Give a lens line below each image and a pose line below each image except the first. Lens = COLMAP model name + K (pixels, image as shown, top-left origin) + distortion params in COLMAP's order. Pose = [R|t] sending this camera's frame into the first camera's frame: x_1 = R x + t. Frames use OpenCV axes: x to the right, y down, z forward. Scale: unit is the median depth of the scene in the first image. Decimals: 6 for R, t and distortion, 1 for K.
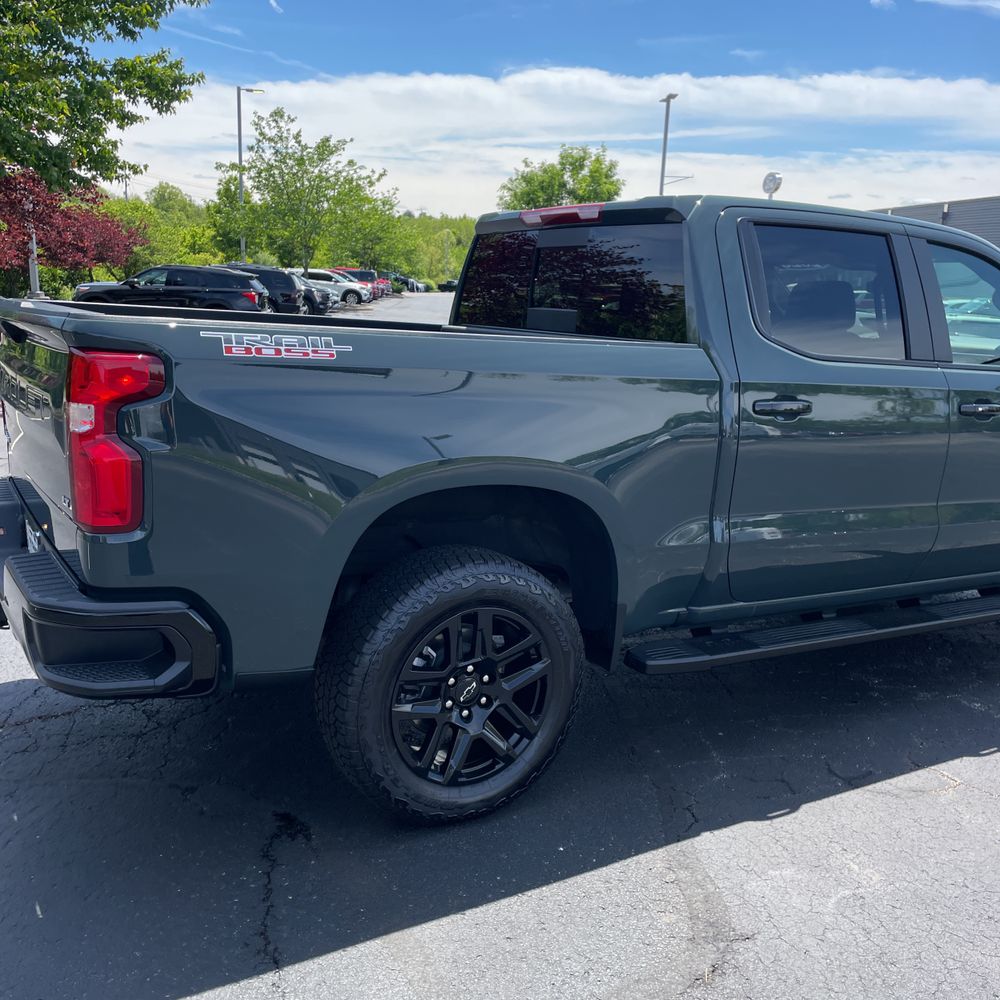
lens RADIAL K [[1014.5, 0, 500.0], [0, 1014.5, 500.0], [0, 0, 1]] dist [0.070618, -0.108708]
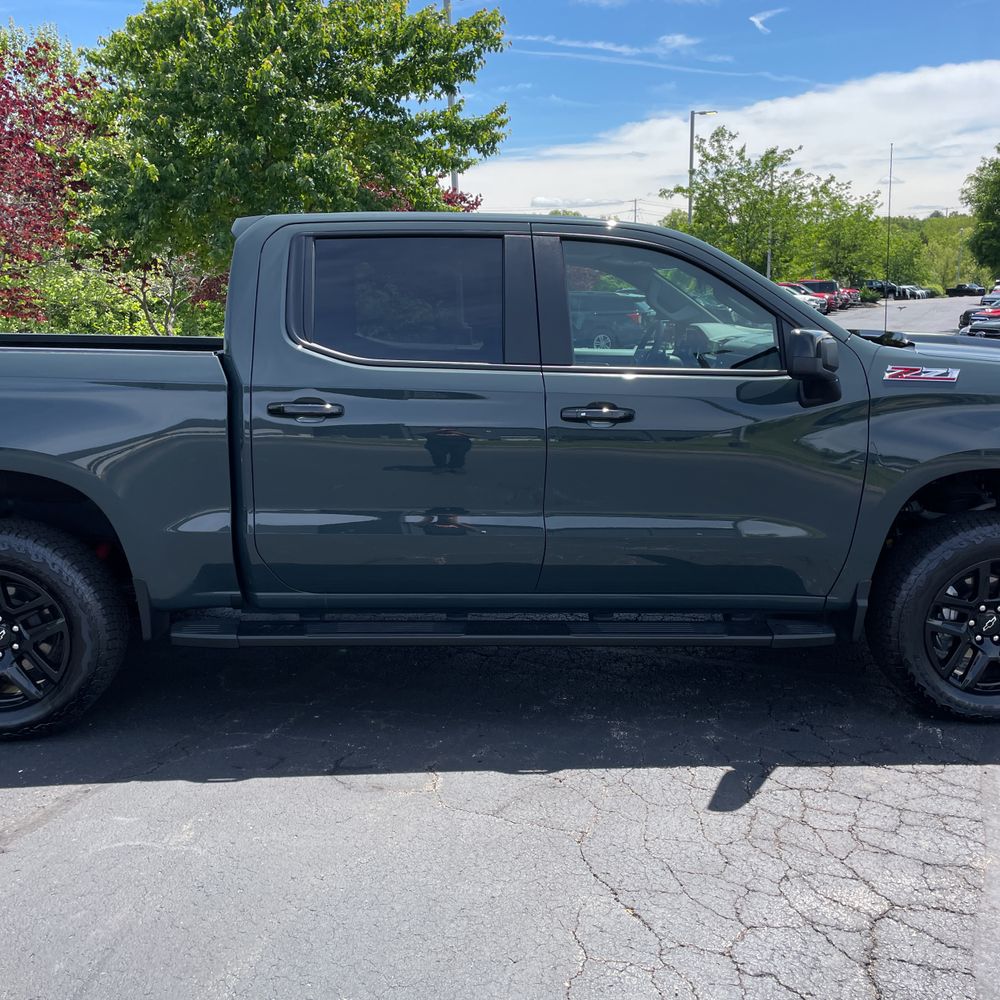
lens RADIAL K [[1016.0, 0, 505.1], [0, 1016.0, 506.8], [0, 0, 1]] dist [0.101303, -0.138968]
pose [[0.882156, 0.038993, -0.469340, 0.073208], [-0.044362, 0.999015, -0.000381, 0.000194], [0.468863, 0.021157, 0.883017, 0.011782]]
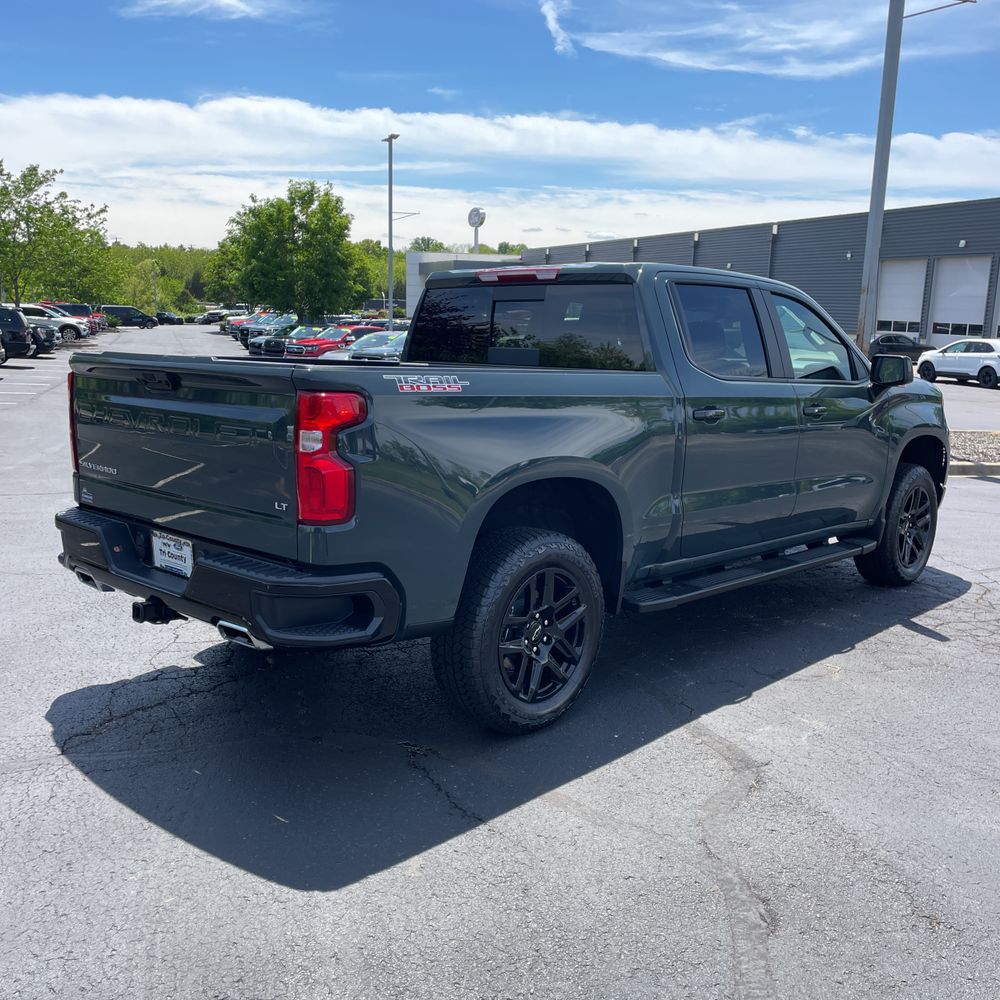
lens RADIAL K [[1016.0, 0, 505.1], [0, 1016.0, 506.8], [0, 0, 1]] dist [0.101303, -0.138968]
pose [[0.959355, -0.069639, 0.273476, -0.030681], [0.075572, 0.997077, -0.011208, 0.002366], [-0.271896, 0.031420, 0.961814, -0.021253]]
